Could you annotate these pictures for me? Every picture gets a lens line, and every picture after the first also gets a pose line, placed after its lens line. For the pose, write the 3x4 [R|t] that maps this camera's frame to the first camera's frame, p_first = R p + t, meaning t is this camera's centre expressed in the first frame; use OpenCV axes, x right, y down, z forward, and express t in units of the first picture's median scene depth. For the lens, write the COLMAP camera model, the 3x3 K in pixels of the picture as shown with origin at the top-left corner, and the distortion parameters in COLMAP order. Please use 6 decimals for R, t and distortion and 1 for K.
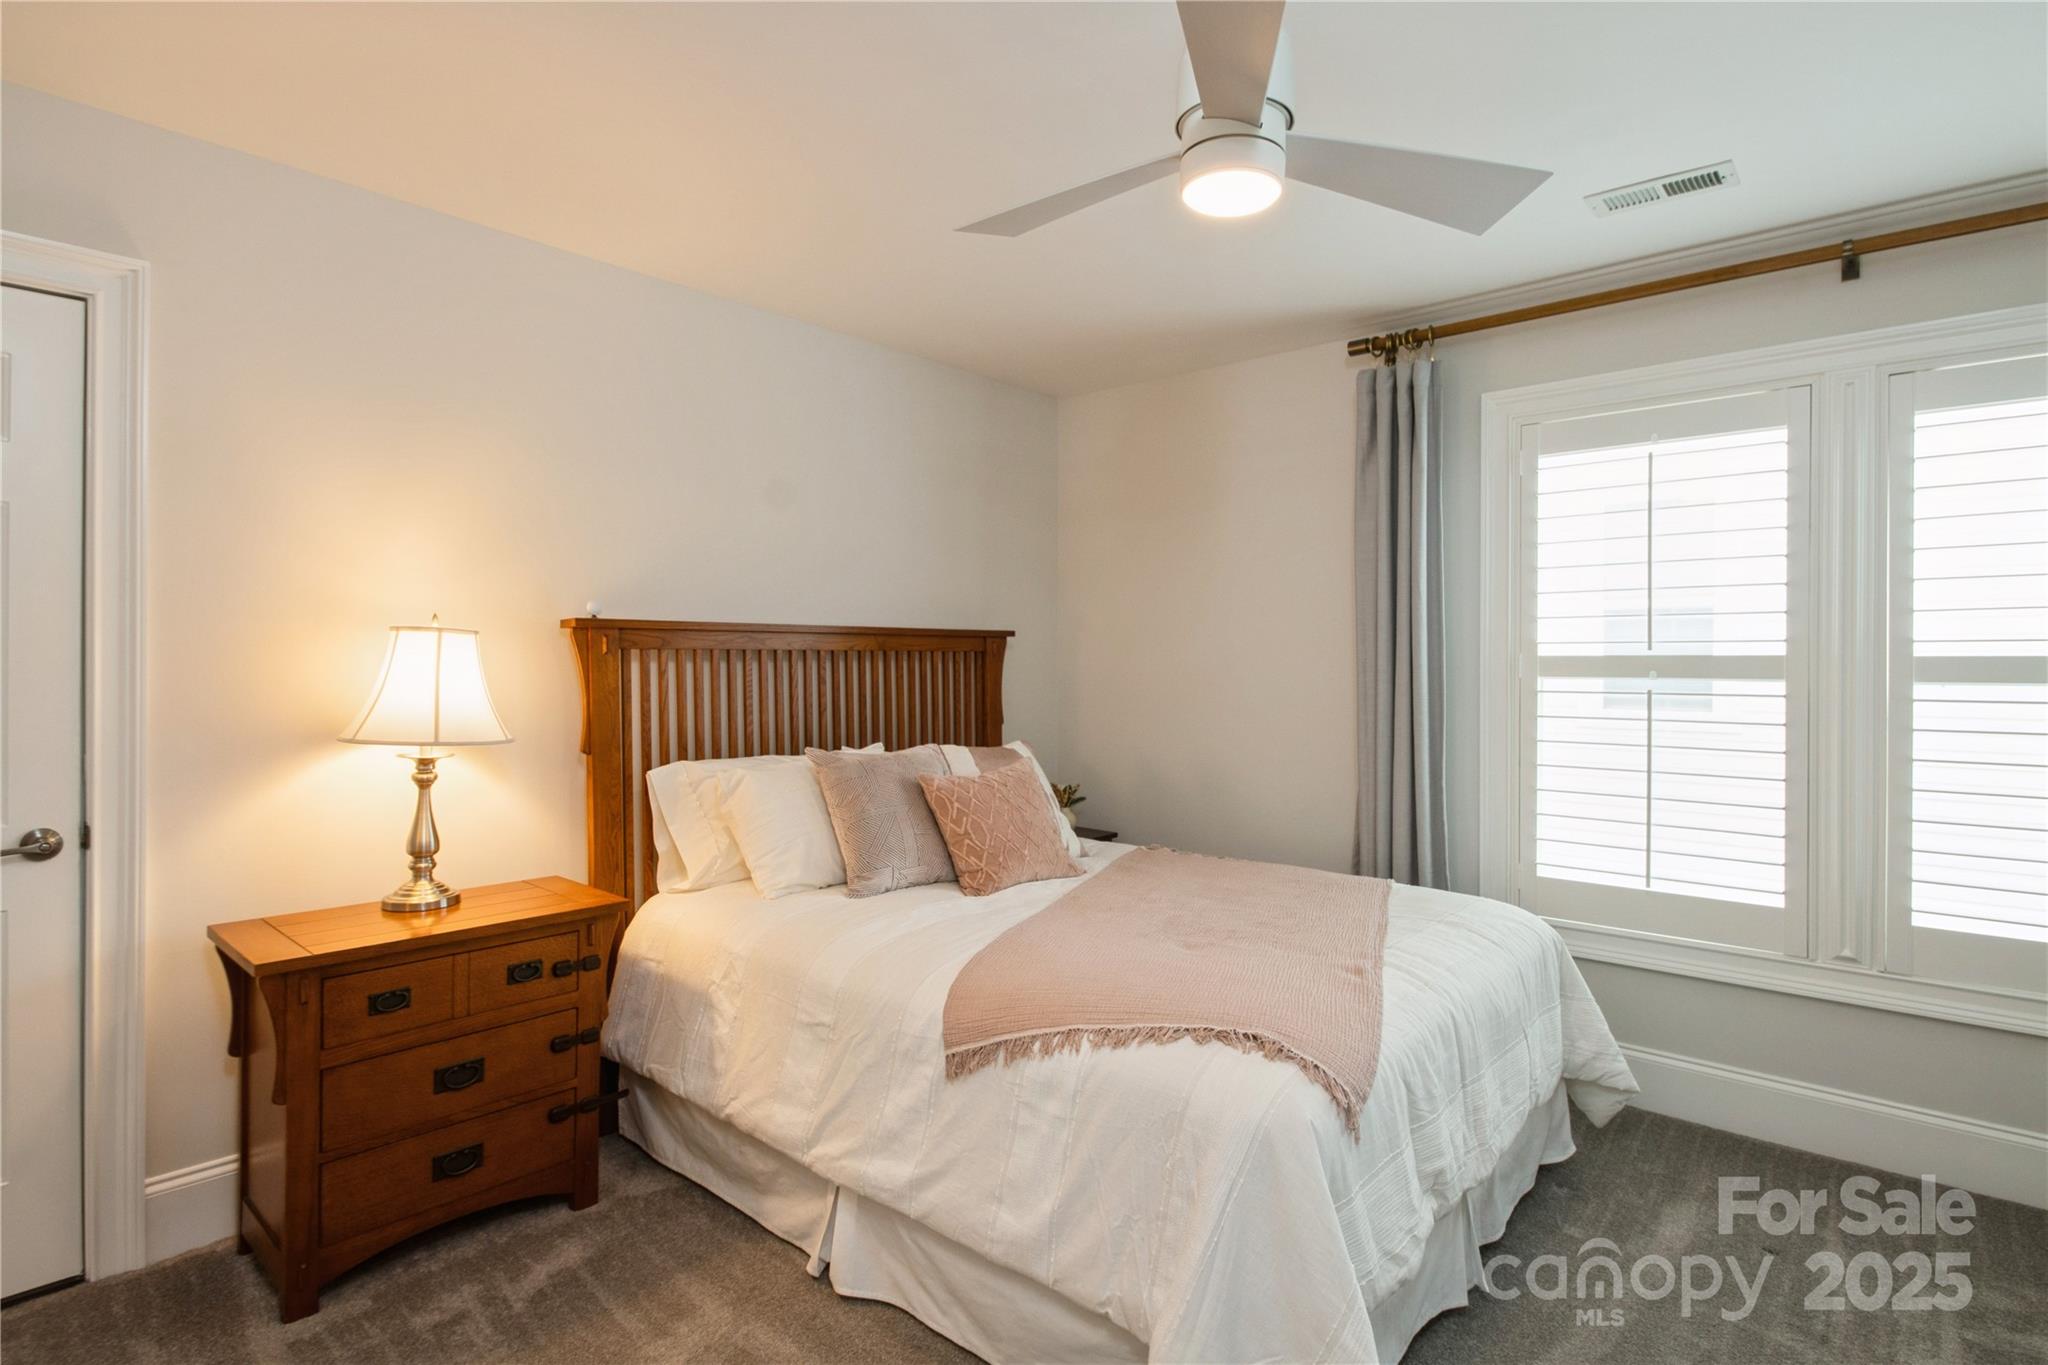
lens RADIAL K [[1040.2, 0, 1028.9], [0, 1040.2, 670.3], [0, 0, 1]] dist [0.003516, 0.000301]
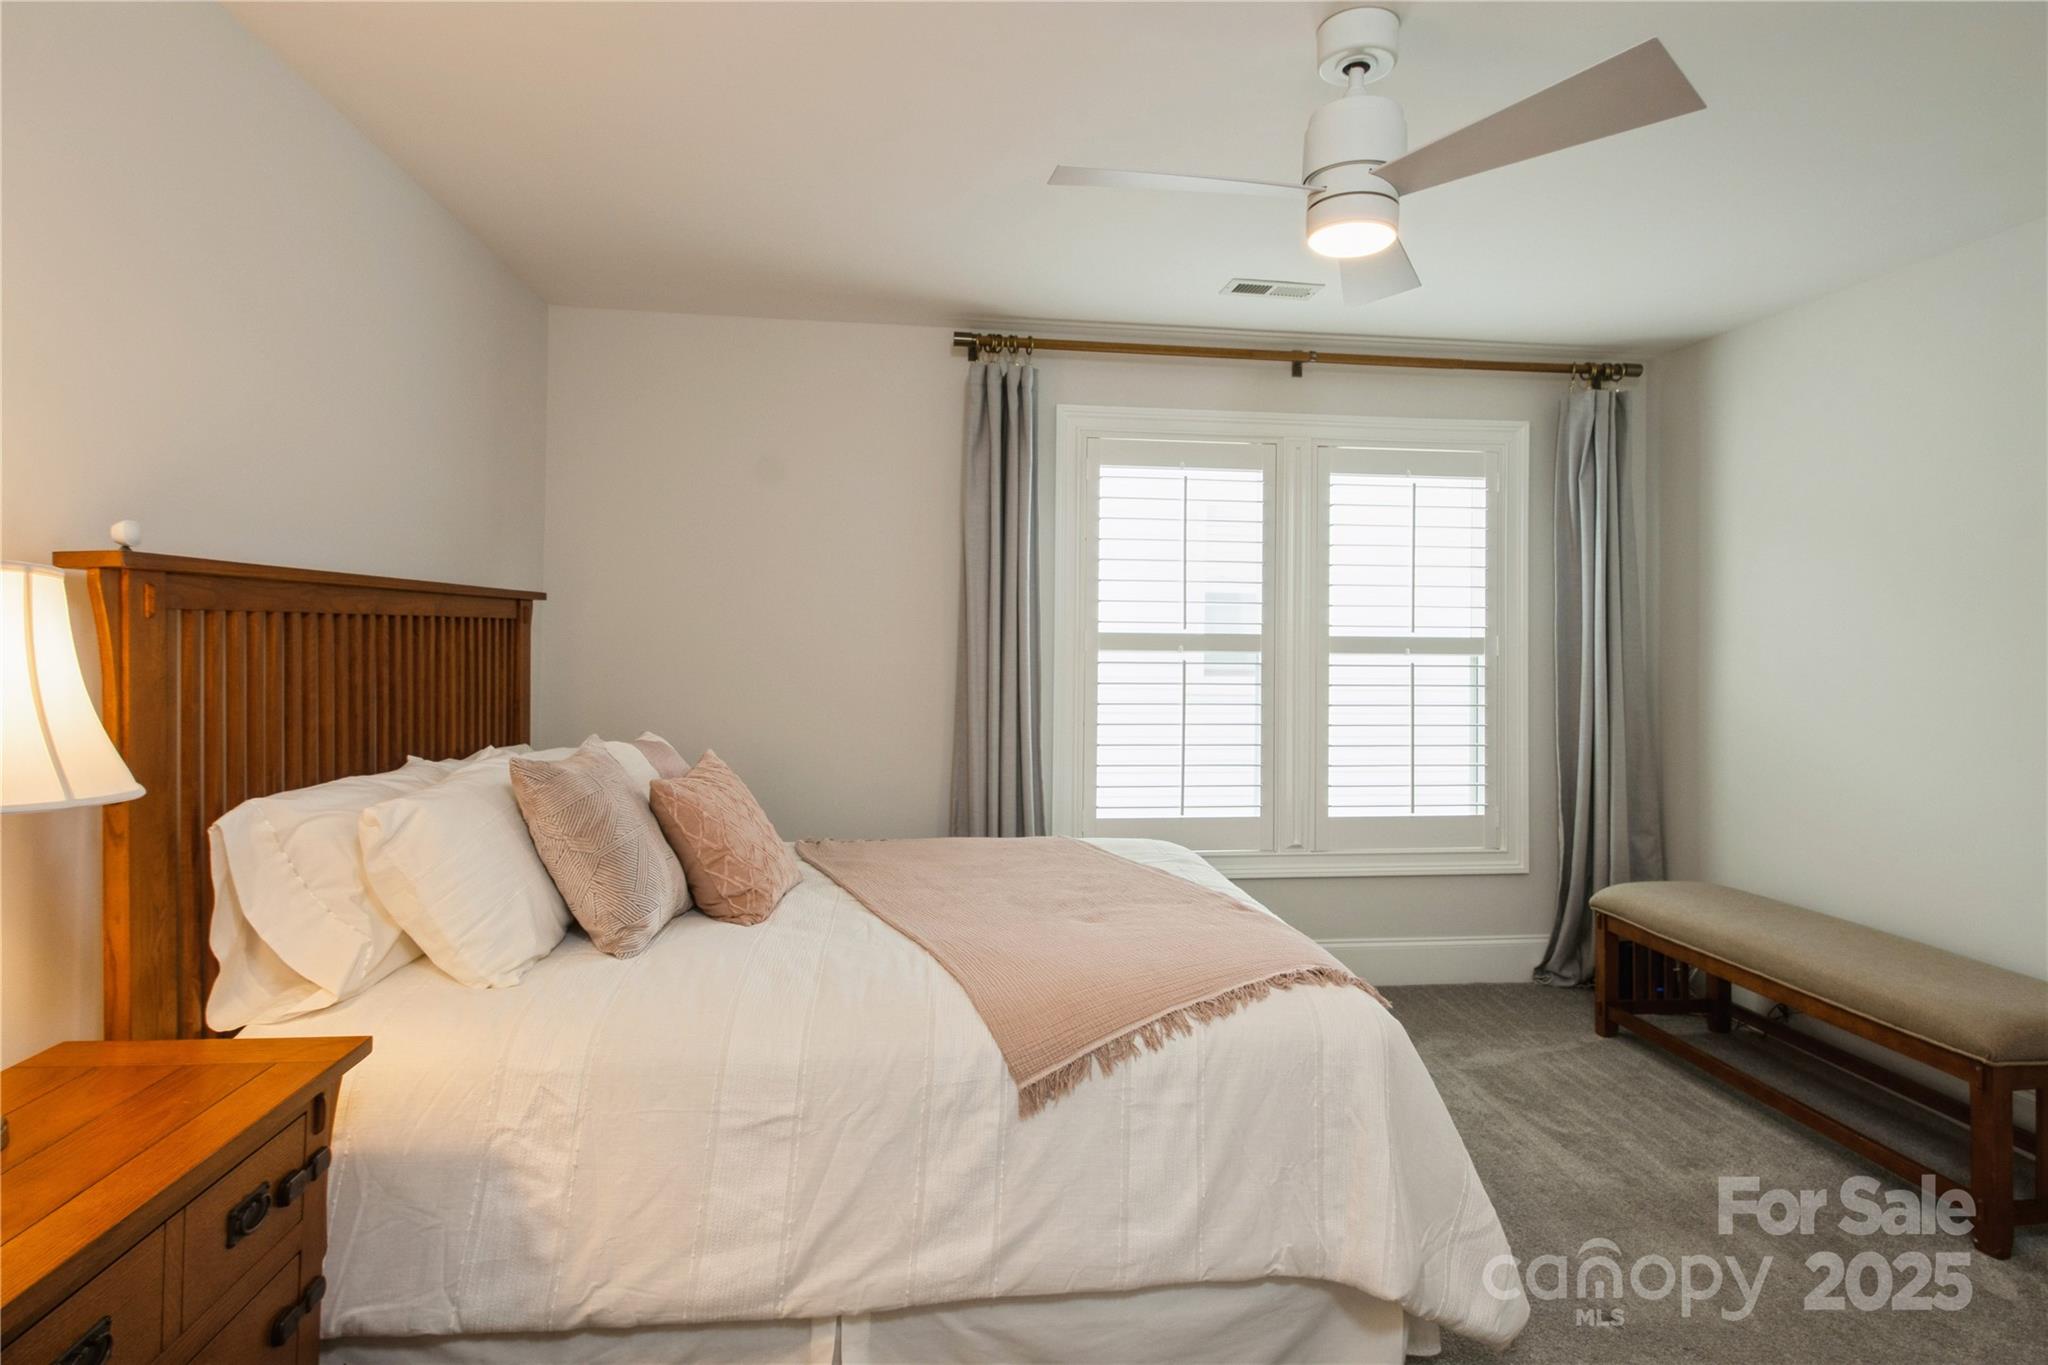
lens RADIAL K [[1070.6, 0, 1032.4], [0, 1070.6, 610.6], [0, 0, 1]] dist [0.004941, -0.000091]
pose [[0.661070, 0.023024, 0.749971, -0.587203], [-0.003110, 0.999605, -0.027945, -0.005387], [-0.750318, 0.016141, 0.660880, 0.303542]]
